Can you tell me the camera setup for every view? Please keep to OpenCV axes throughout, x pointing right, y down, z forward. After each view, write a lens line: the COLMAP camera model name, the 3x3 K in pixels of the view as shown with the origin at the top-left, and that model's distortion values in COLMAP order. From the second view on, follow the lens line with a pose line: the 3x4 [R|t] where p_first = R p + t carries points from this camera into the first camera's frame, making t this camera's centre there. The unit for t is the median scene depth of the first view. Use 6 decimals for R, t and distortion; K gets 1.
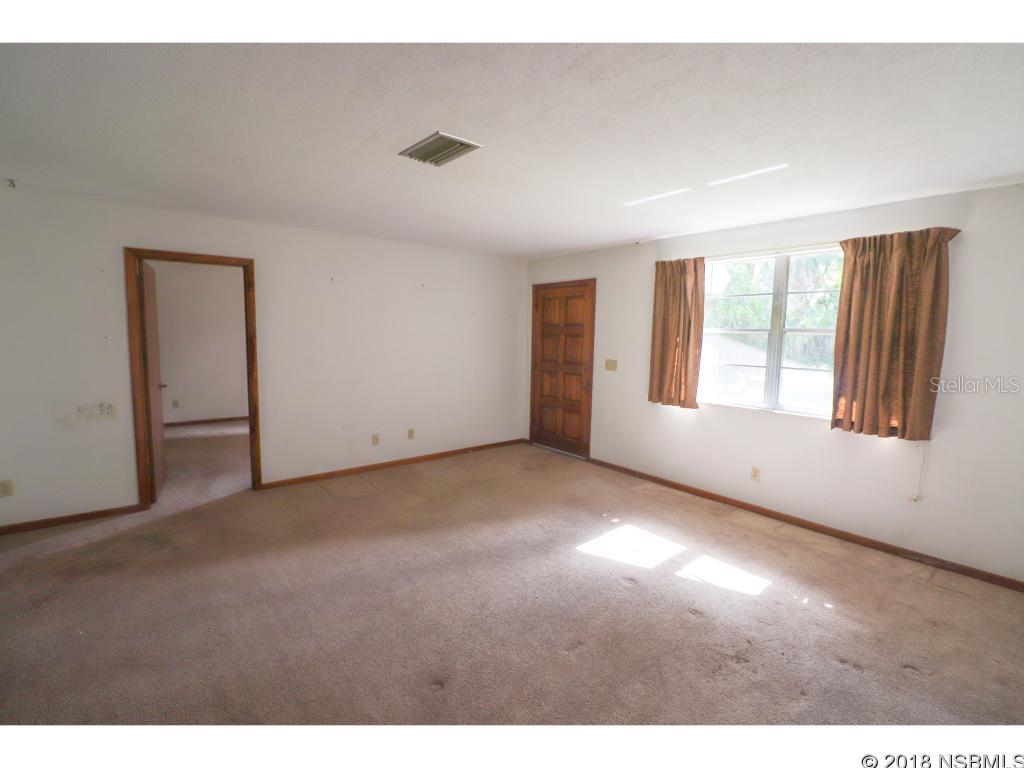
lens RADIAL K [[471.7, 0, 511.0], [0, 471.7, 379.4], [0, 0, 1]] dist [-0.000268, -0.009781]
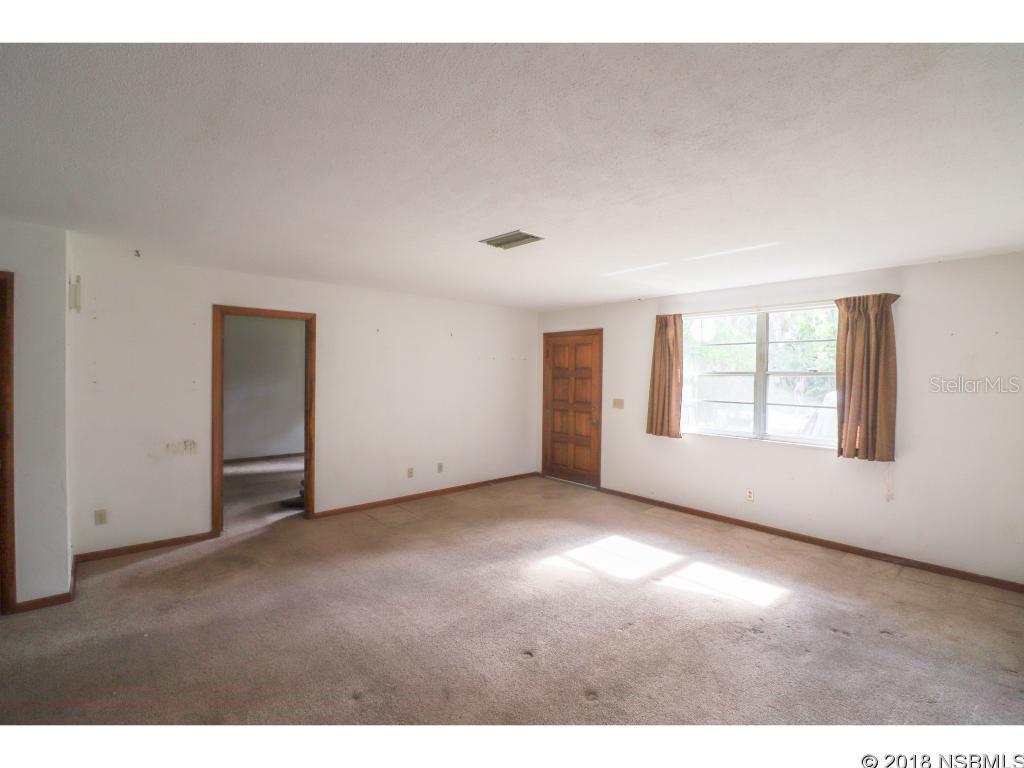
lens RADIAL K [[471.7, 0, 511.0], [0, 471.7, 379.4], [0, 0, 1]] dist [-0.000268, -0.009781]
pose [[0.998881, -0.005768, 0.046939, -0.118816], [0.009891, 0.996064, -0.088080, 0.010744], [-0.046246, 0.088446, 0.995007, -0.151910]]
